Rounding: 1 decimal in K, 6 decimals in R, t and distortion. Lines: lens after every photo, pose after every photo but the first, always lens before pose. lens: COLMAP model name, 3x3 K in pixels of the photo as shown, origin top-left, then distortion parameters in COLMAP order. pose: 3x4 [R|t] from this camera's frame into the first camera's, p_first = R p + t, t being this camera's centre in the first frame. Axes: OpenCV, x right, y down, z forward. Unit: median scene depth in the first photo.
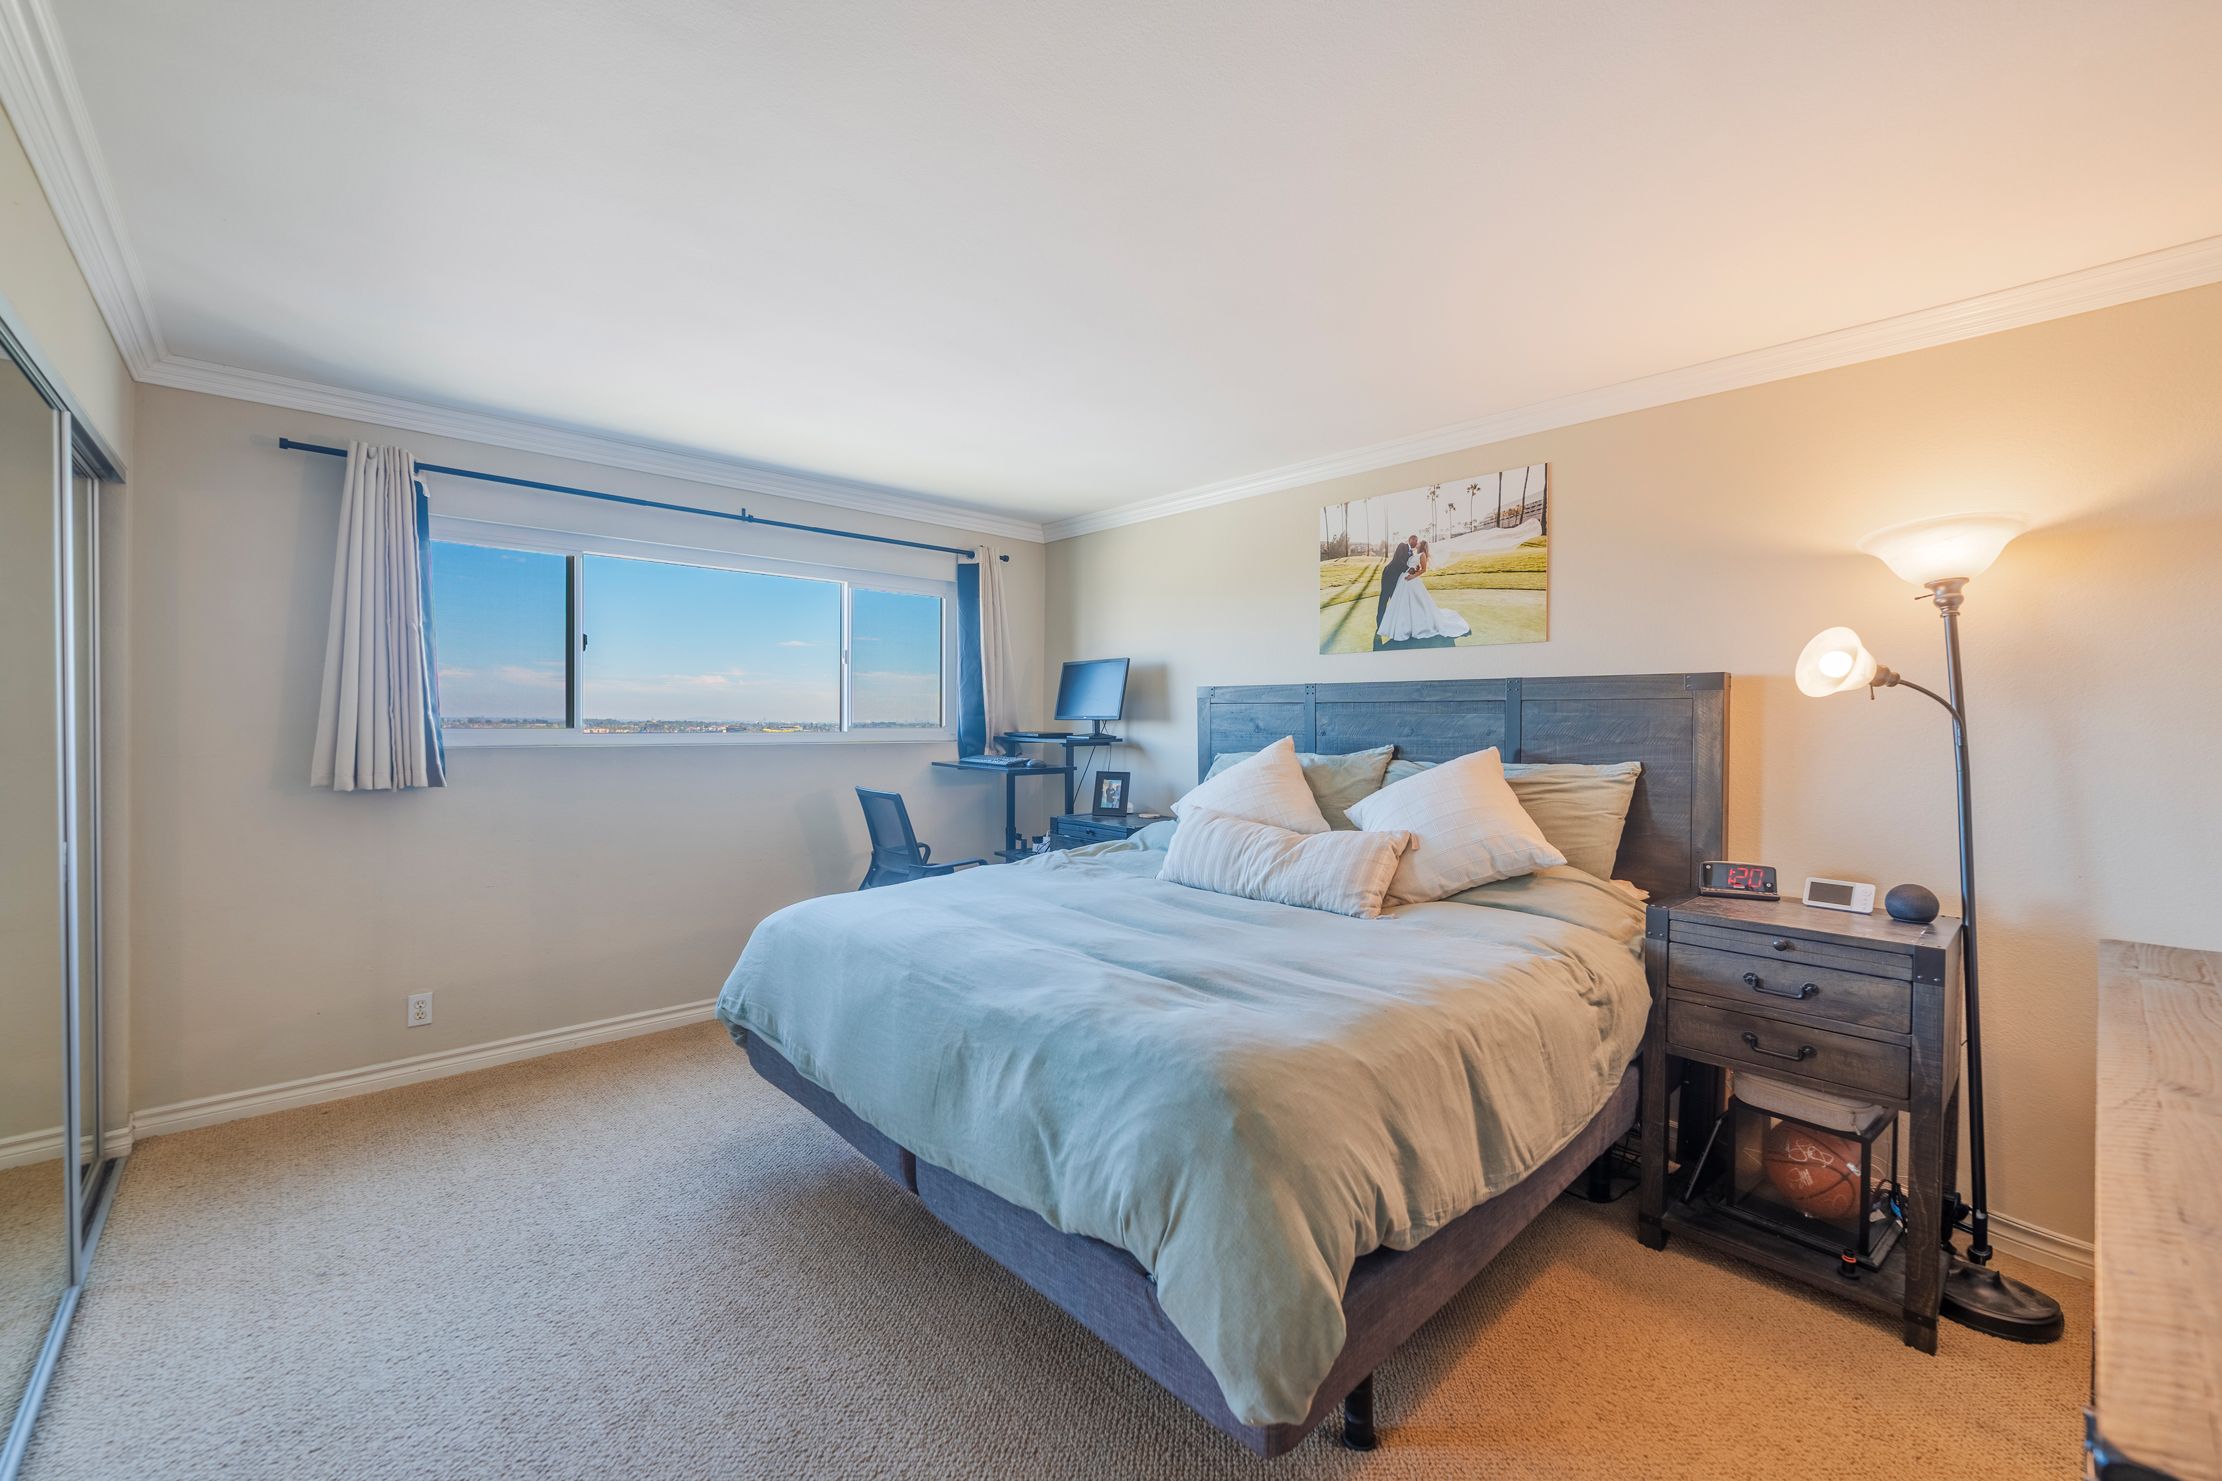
lens RADIAL K [[902.7, 0, 1113.4], [0, 902.7, 732.3], [0, 0, 1]] dist [-0.015463, -0.000093]
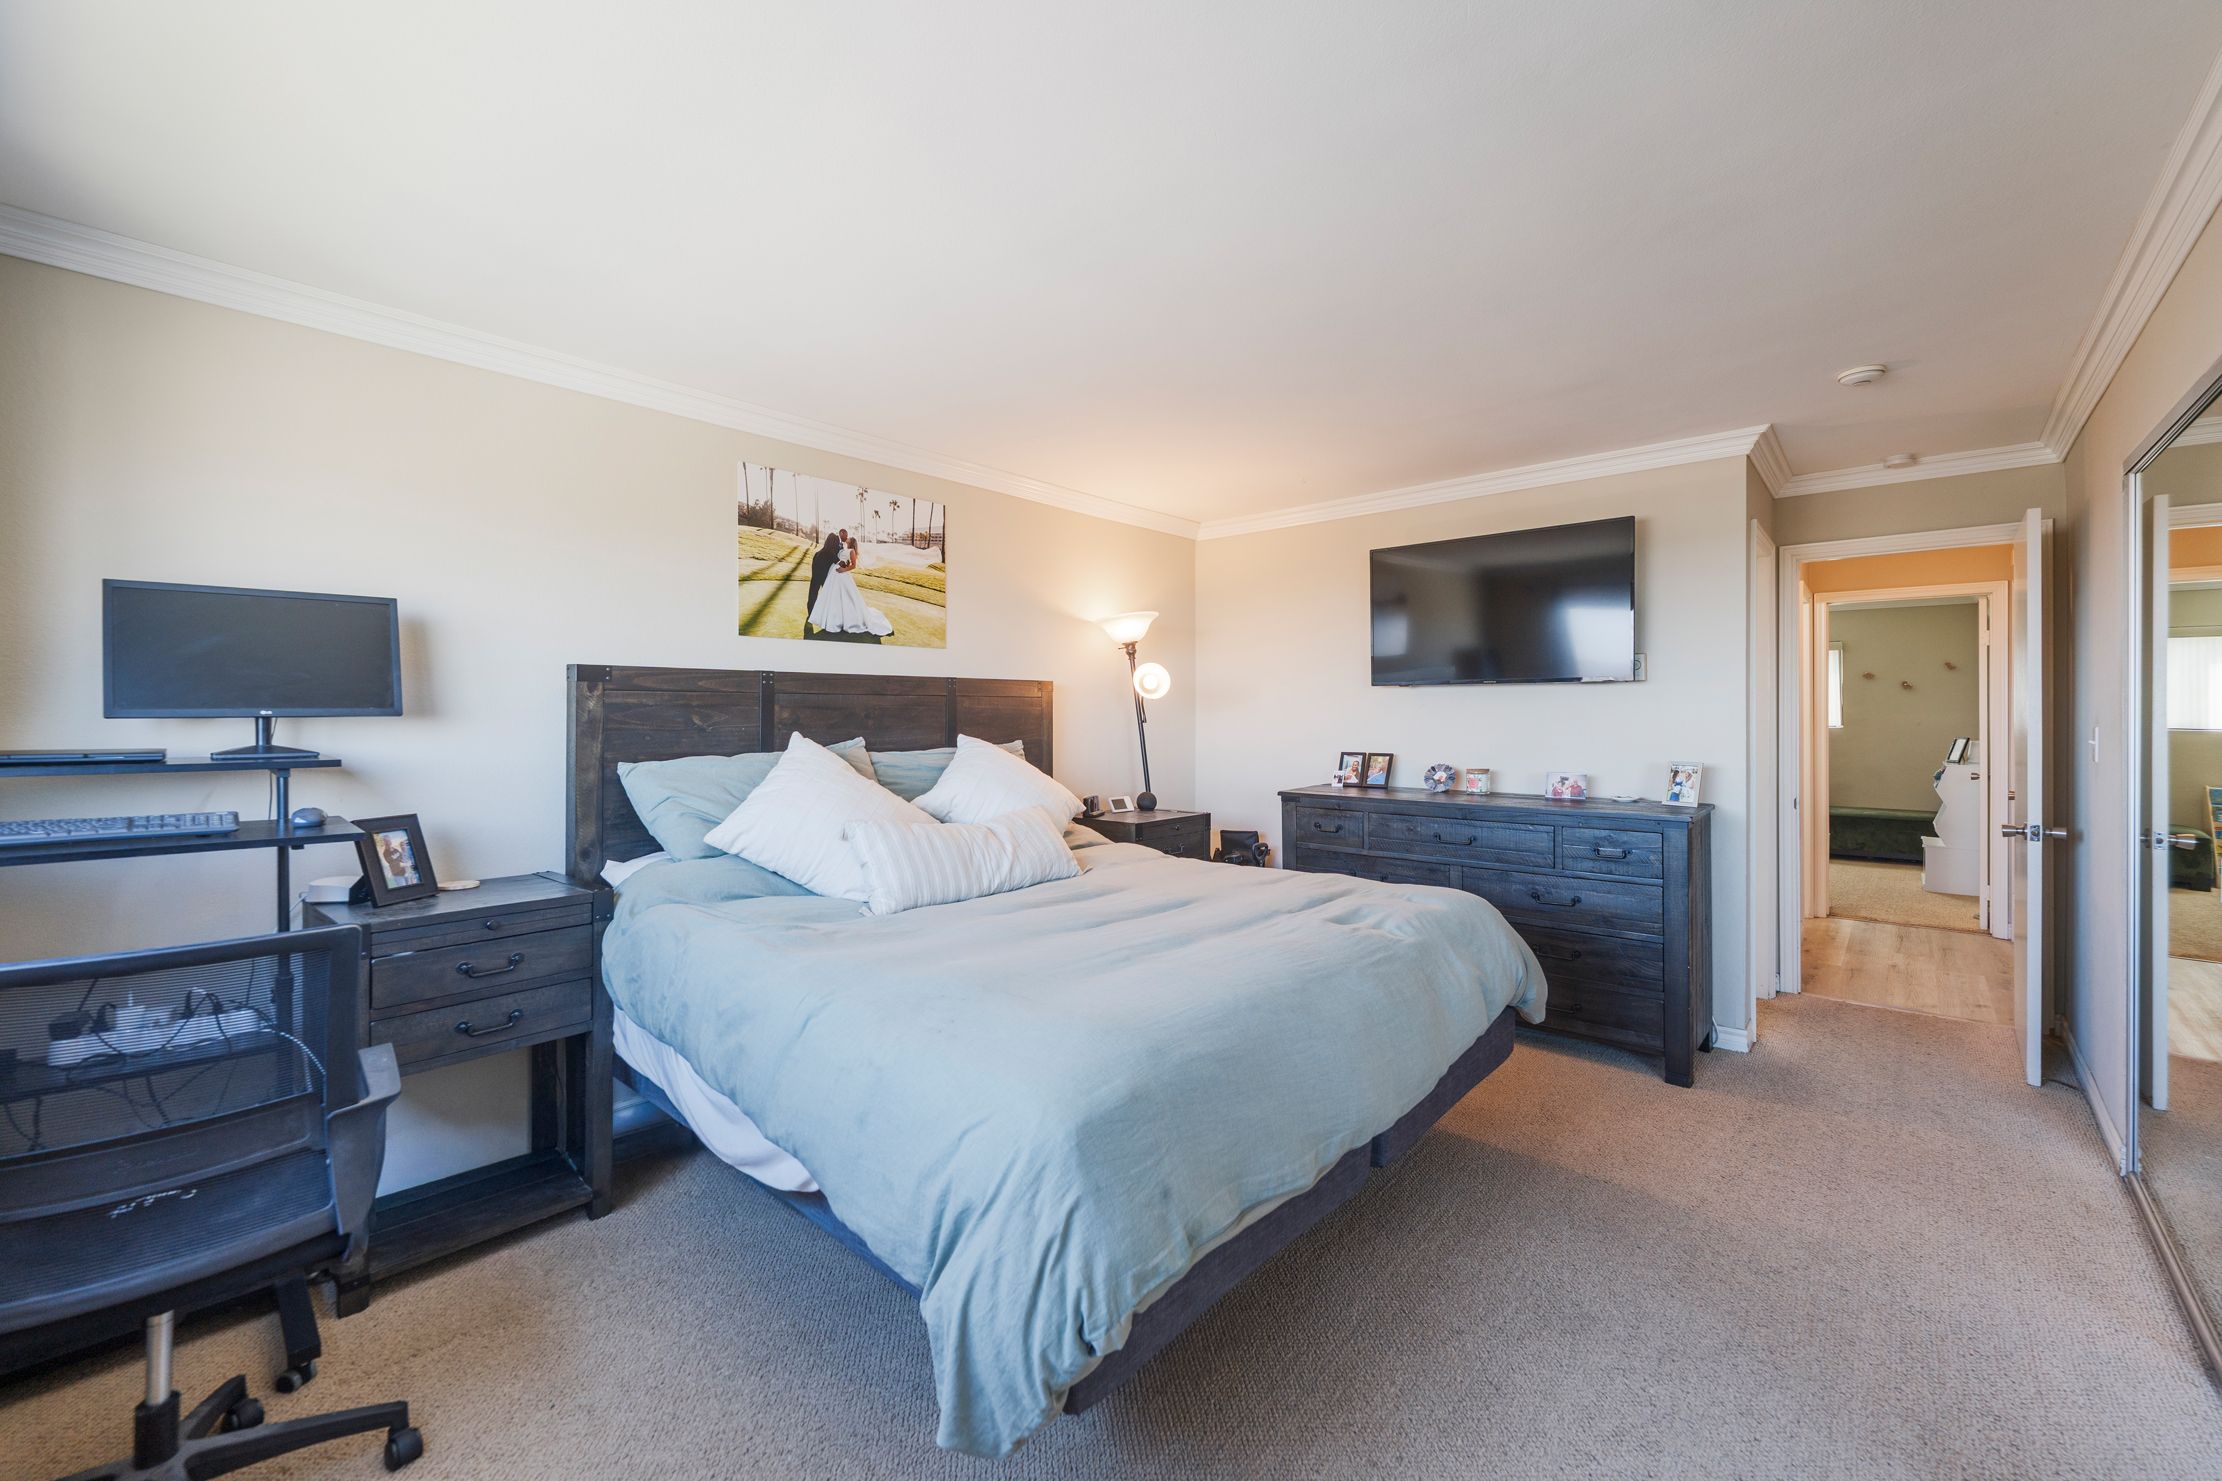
lens RADIAL K [[902.7, 0, 1112.3], [0, 902.7, 707.5], [0, 0, 1]] dist [-0.015463, -0.000093]
pose [[-0.111982, -0.008394, 0.993675, -0.700609], [0.006749, 0.999935, 0.009208, -0.026402], [-0.993687, 0.007737, -0.111918, 0.811983]]
